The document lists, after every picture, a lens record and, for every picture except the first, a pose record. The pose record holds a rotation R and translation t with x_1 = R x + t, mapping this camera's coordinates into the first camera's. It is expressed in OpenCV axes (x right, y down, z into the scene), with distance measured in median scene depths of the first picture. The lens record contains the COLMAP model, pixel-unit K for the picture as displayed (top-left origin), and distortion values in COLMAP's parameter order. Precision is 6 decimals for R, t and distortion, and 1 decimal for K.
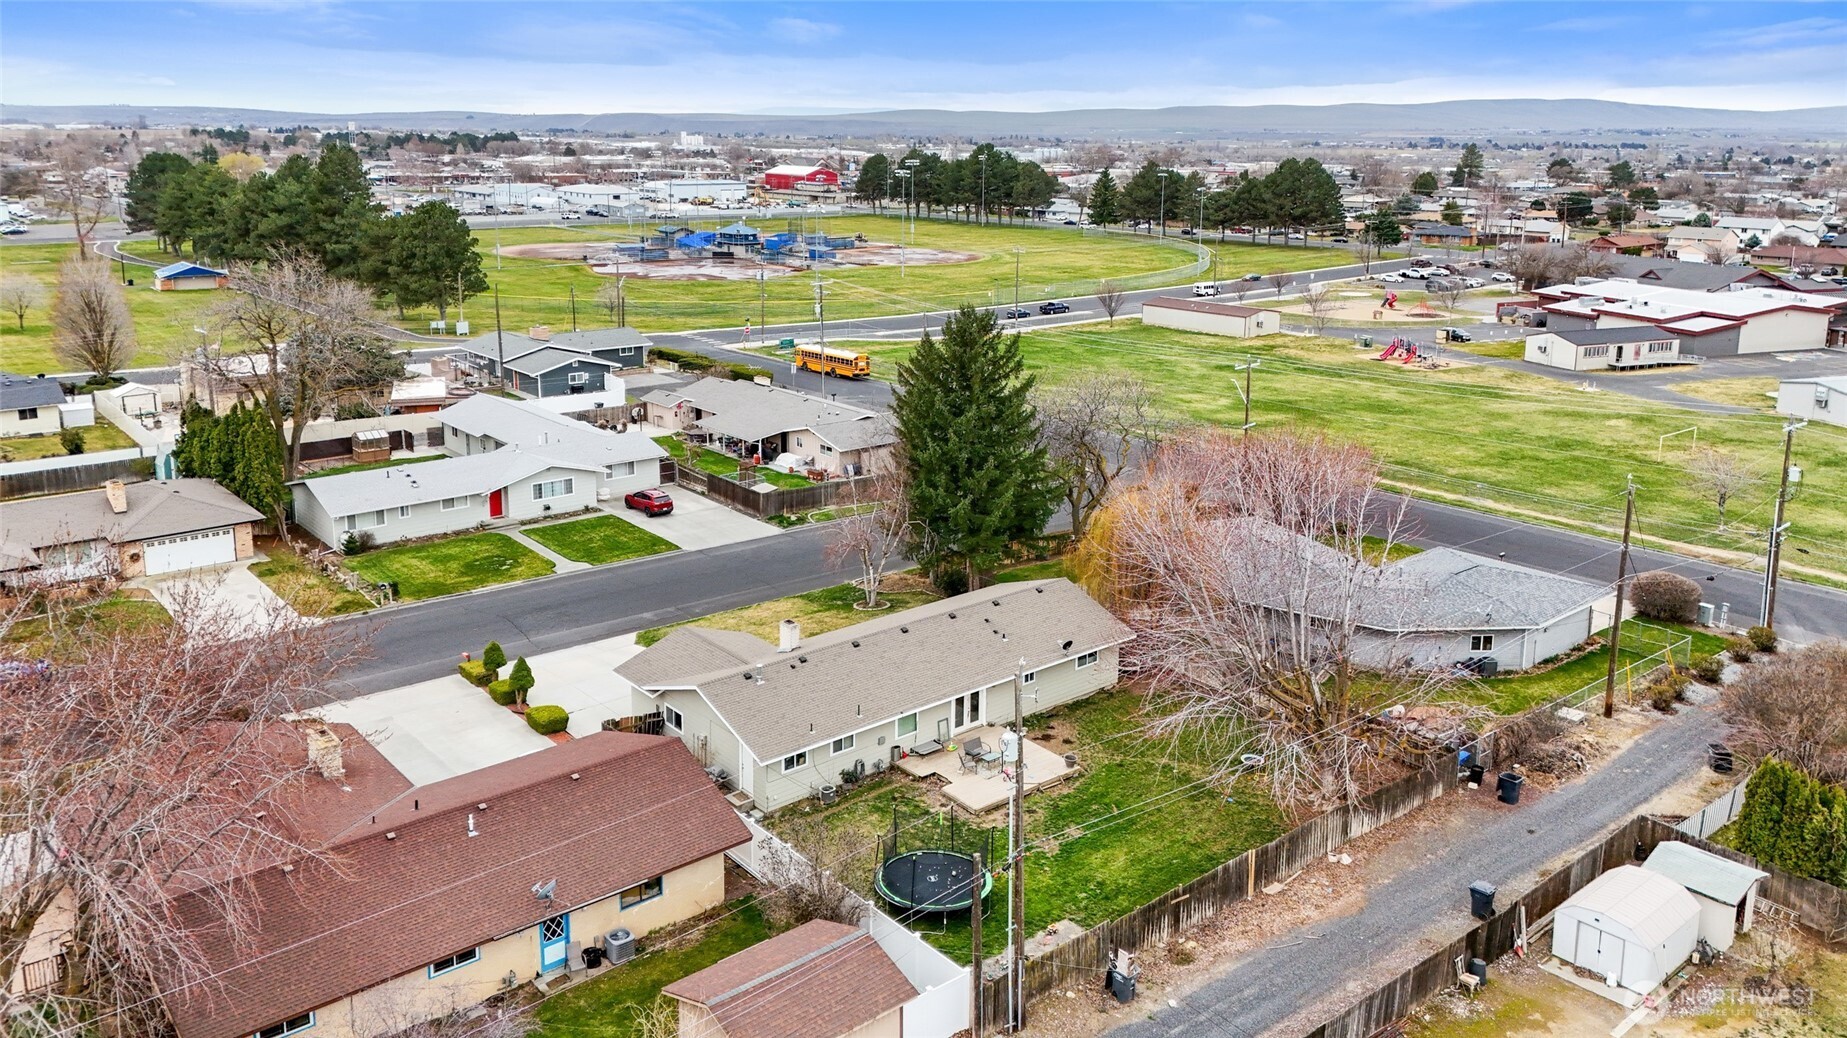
lens RADIAL K [[1336.2, 0, 923.5], [0, 1336.2, 519.0], [0, 0, 1]] dist [0.068560, -0.068315]
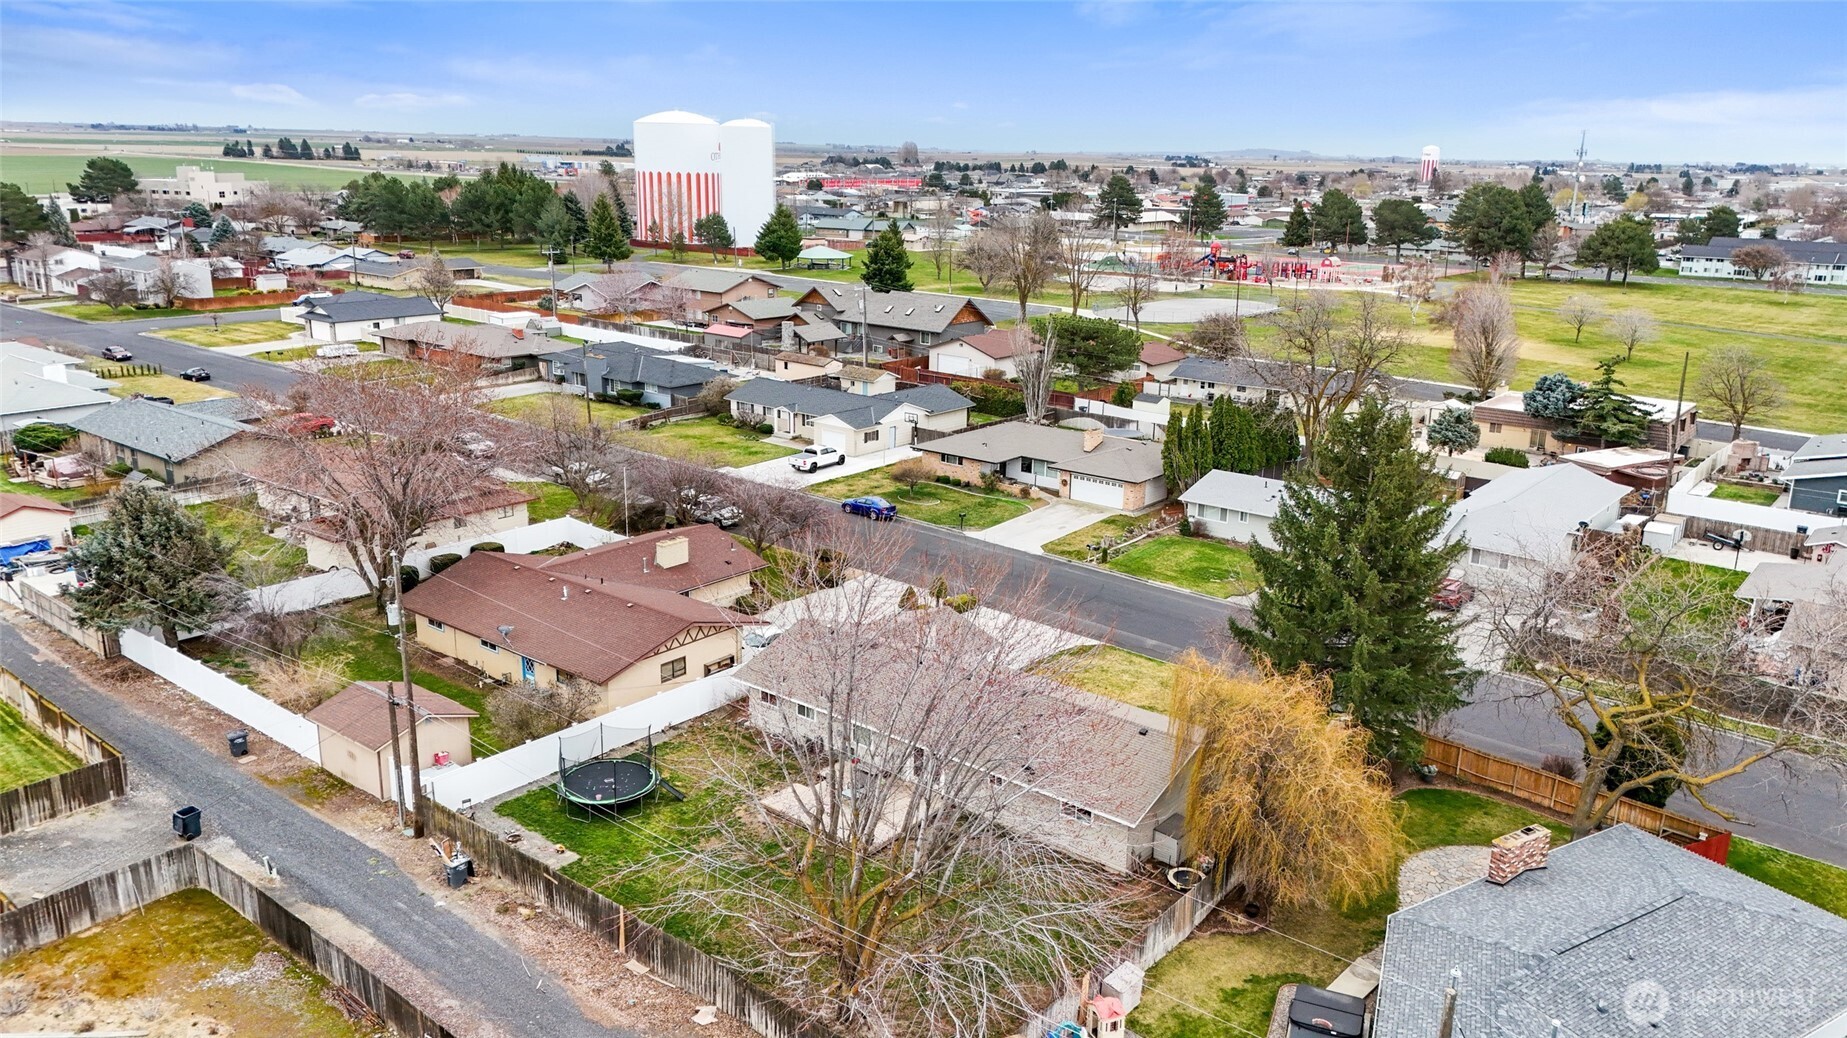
lens RADIAL K [[1336.2, 0, 923.5], [0, 1336.2, 519.0], [0, 0, 1]] dist [0.068560, -0.068315]
pose [[0.188767, 0.250003, -0.949666, 0.967704], [-0.285648, 0.939215, 0.190473, -0.220112], [0.939560, 0.235315, 0.248705, 0.772504]]
